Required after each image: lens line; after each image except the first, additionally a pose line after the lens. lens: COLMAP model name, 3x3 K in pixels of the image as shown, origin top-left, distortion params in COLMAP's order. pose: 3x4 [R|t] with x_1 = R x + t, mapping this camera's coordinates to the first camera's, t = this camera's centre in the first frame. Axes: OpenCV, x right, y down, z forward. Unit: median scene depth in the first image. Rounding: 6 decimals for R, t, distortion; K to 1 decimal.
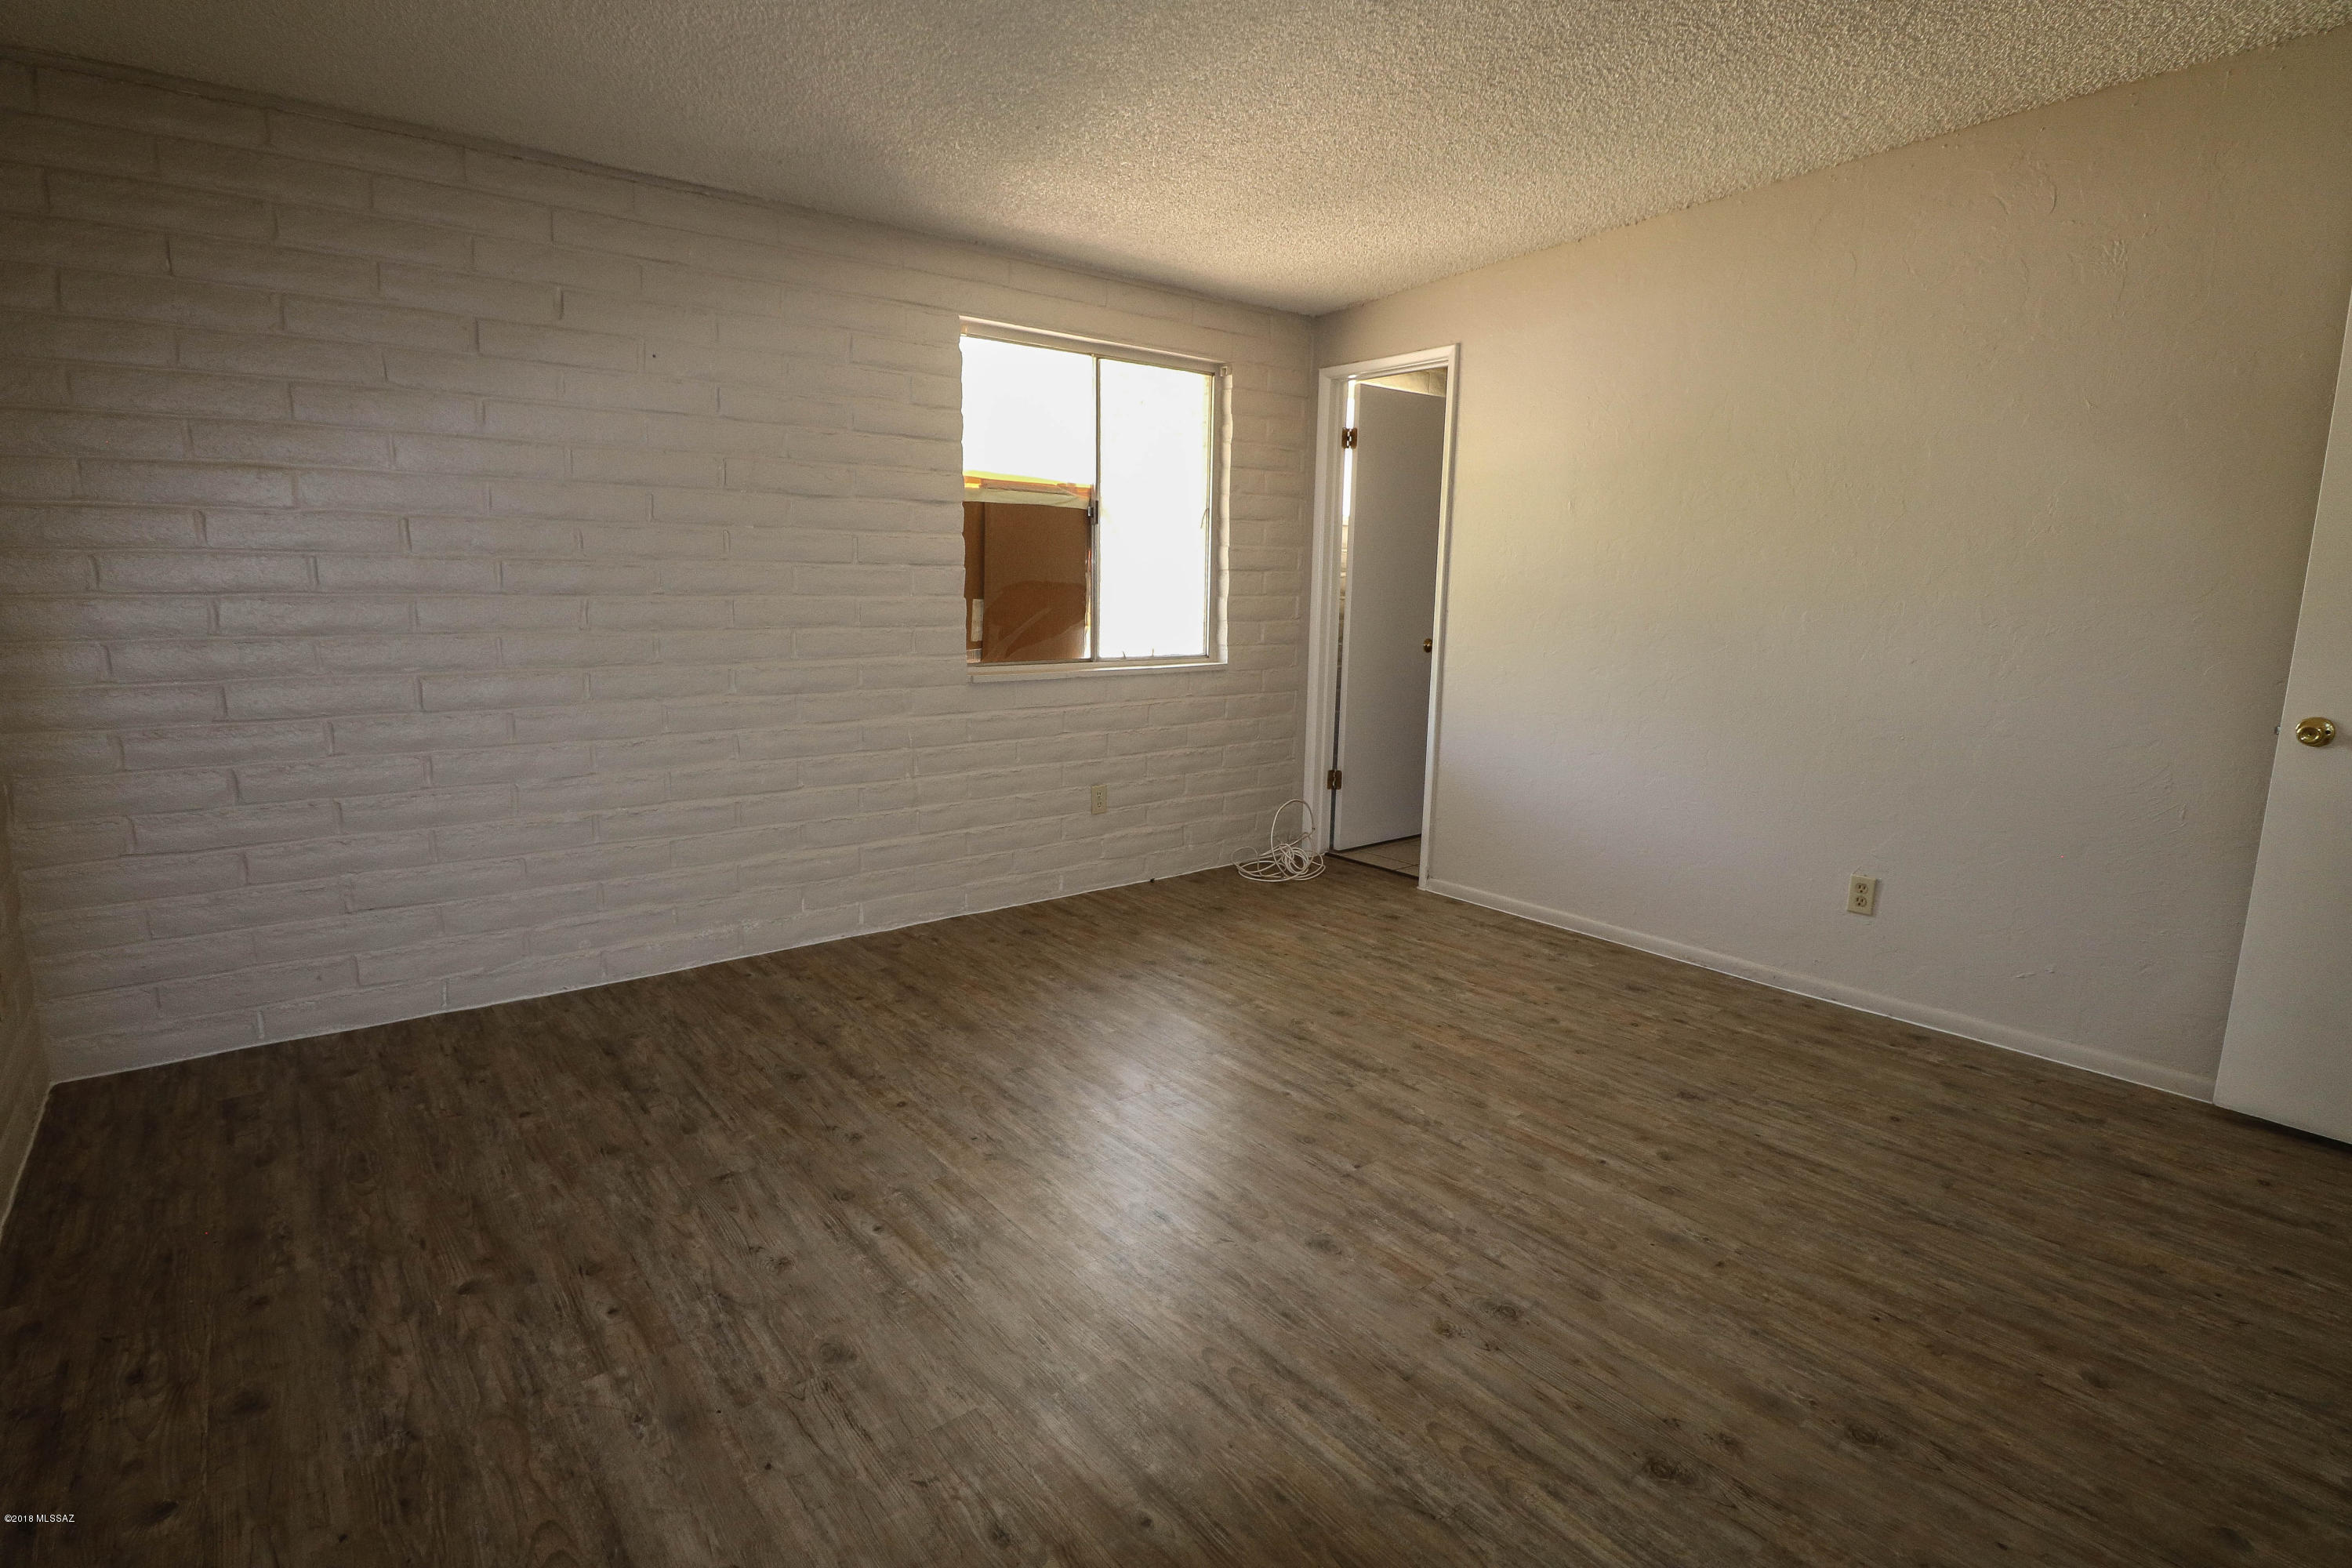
lens RADIAL K [[1131.7, 0, 1172.9], [0, 1131.7, 788.4], [0, 0, 1]] dist [-0.009305, -0.004348]
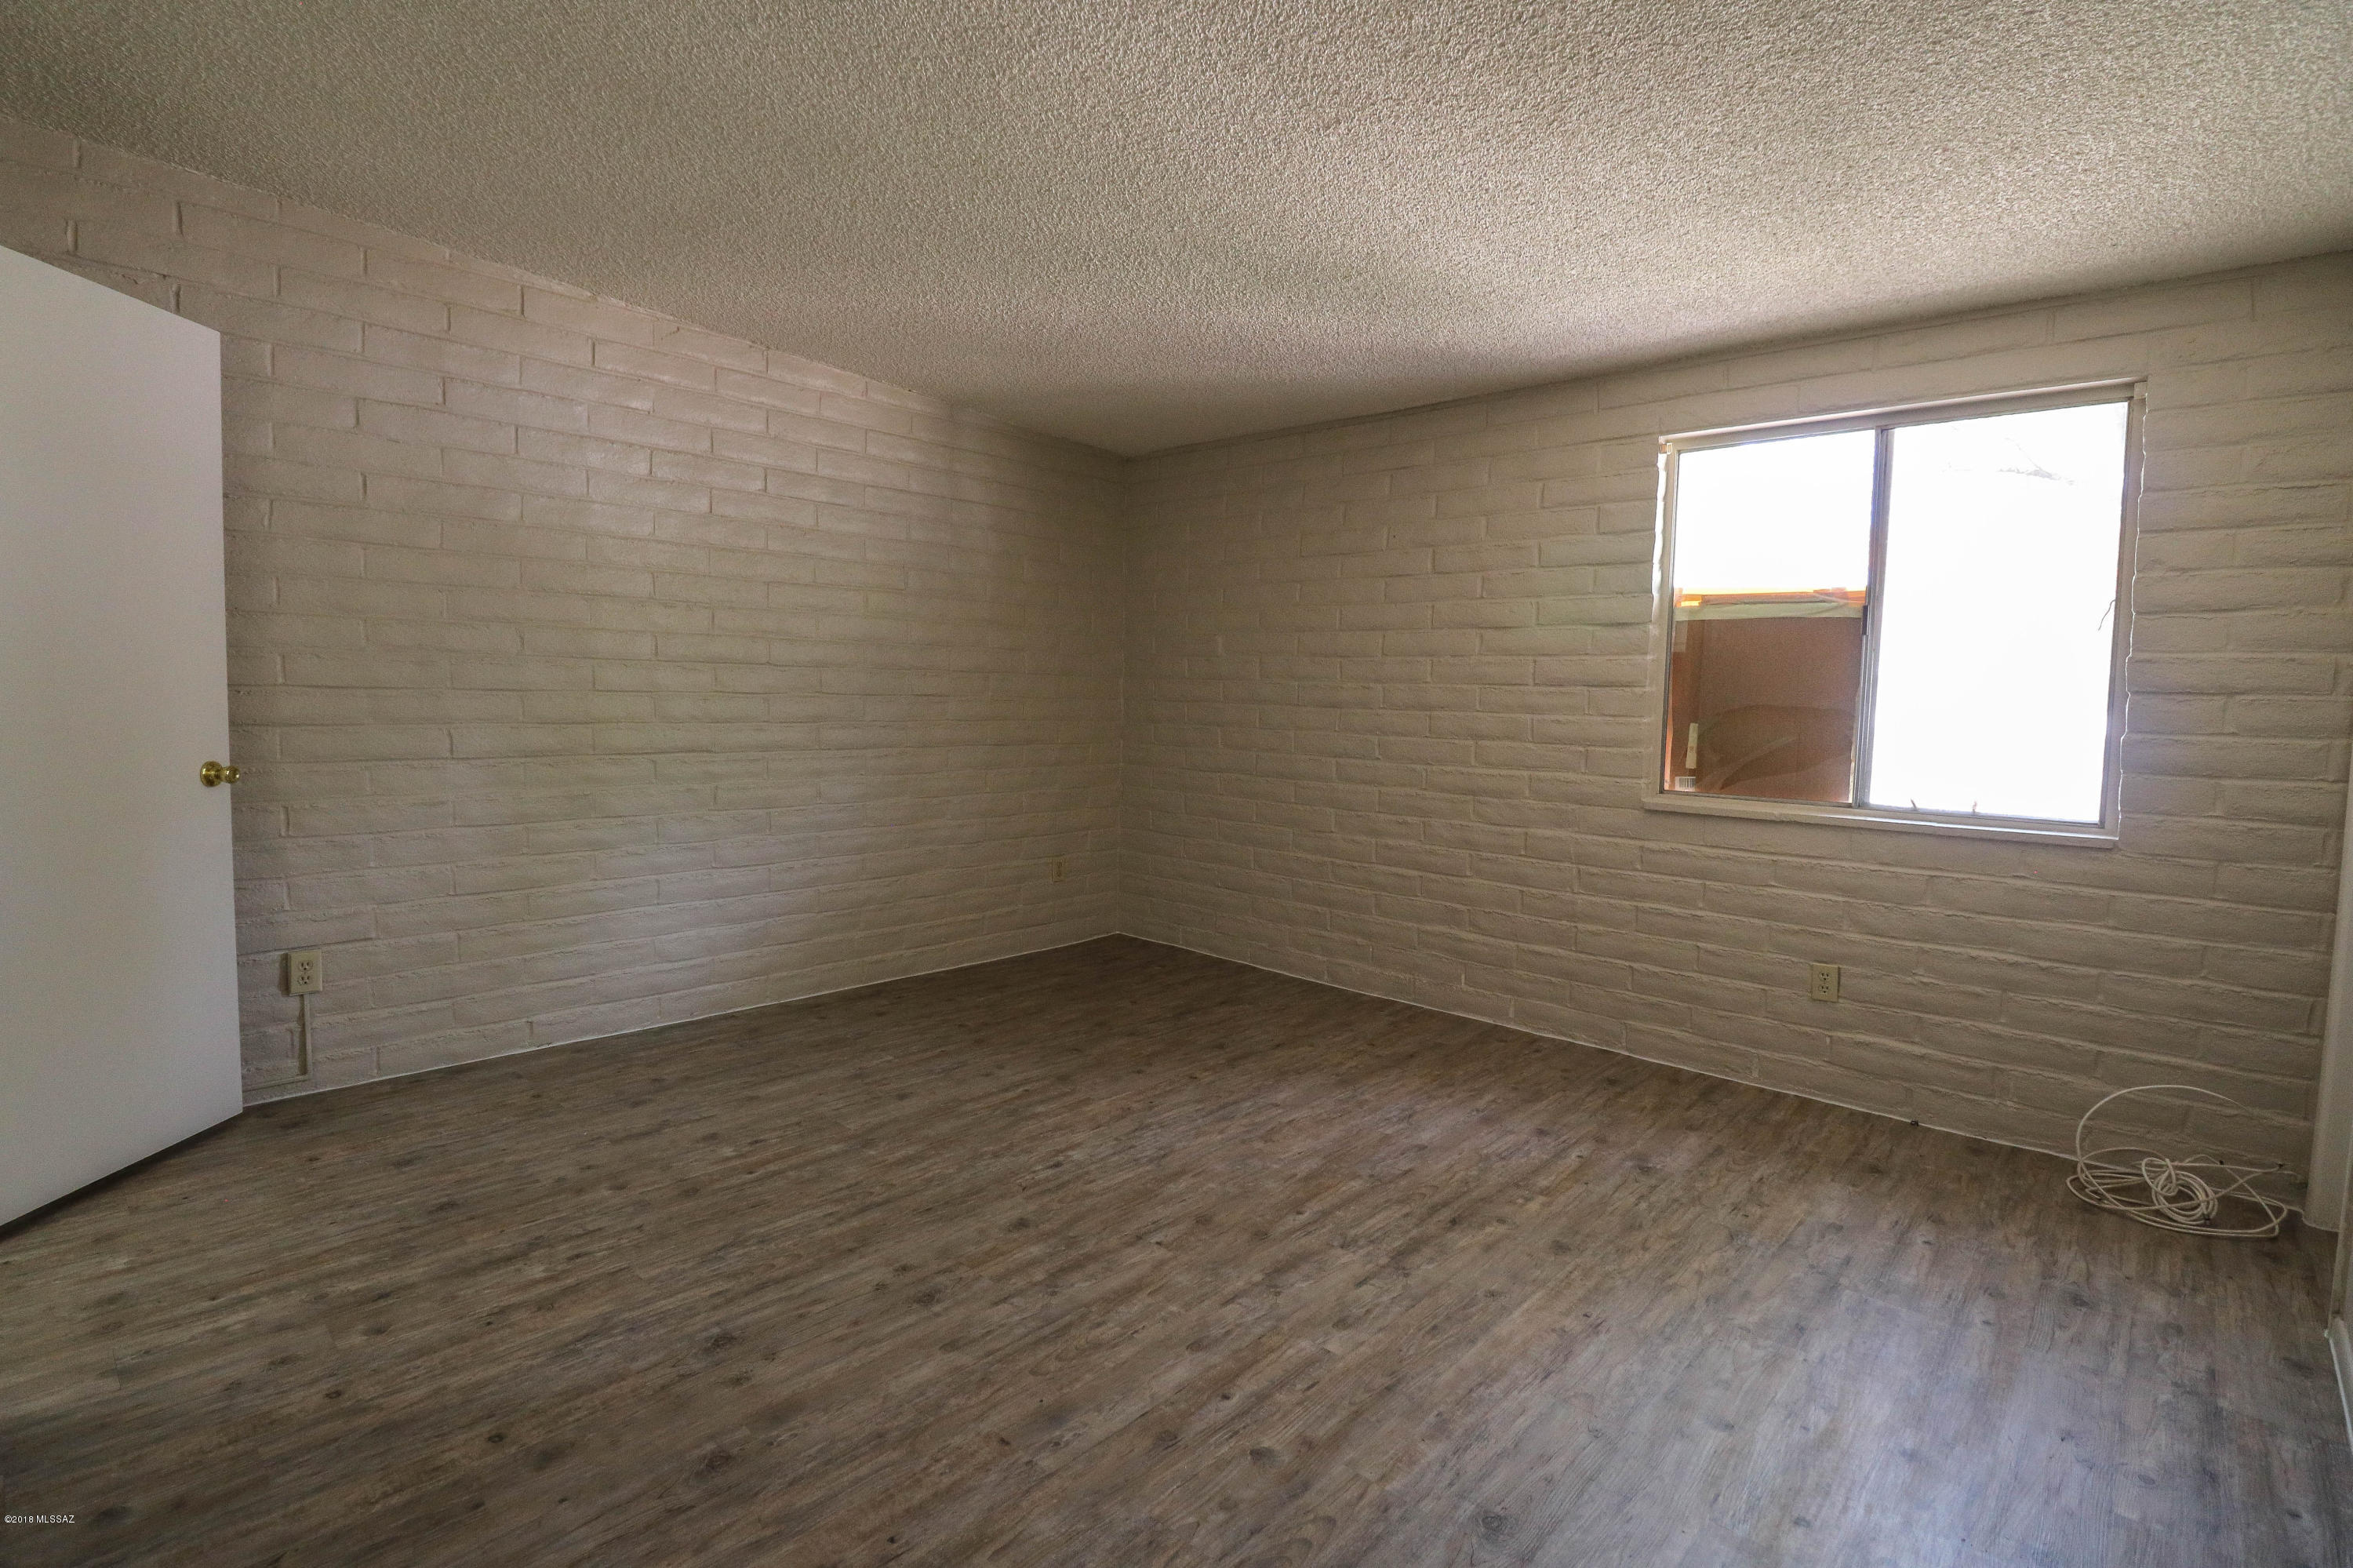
lens RADIAL K [[1132.2, 0, 1179.5], [0, 1132.2, 774.6], [0, 0, 1]] dist [-0.009305, -0.004348]
pose [[0.148756, 0.058893, -0.987119, 0.815418], [-0.203389, 0.978705, 0.027741, -0.079742], [0.967732, 0.196642, 0.157567, 0.547984]]
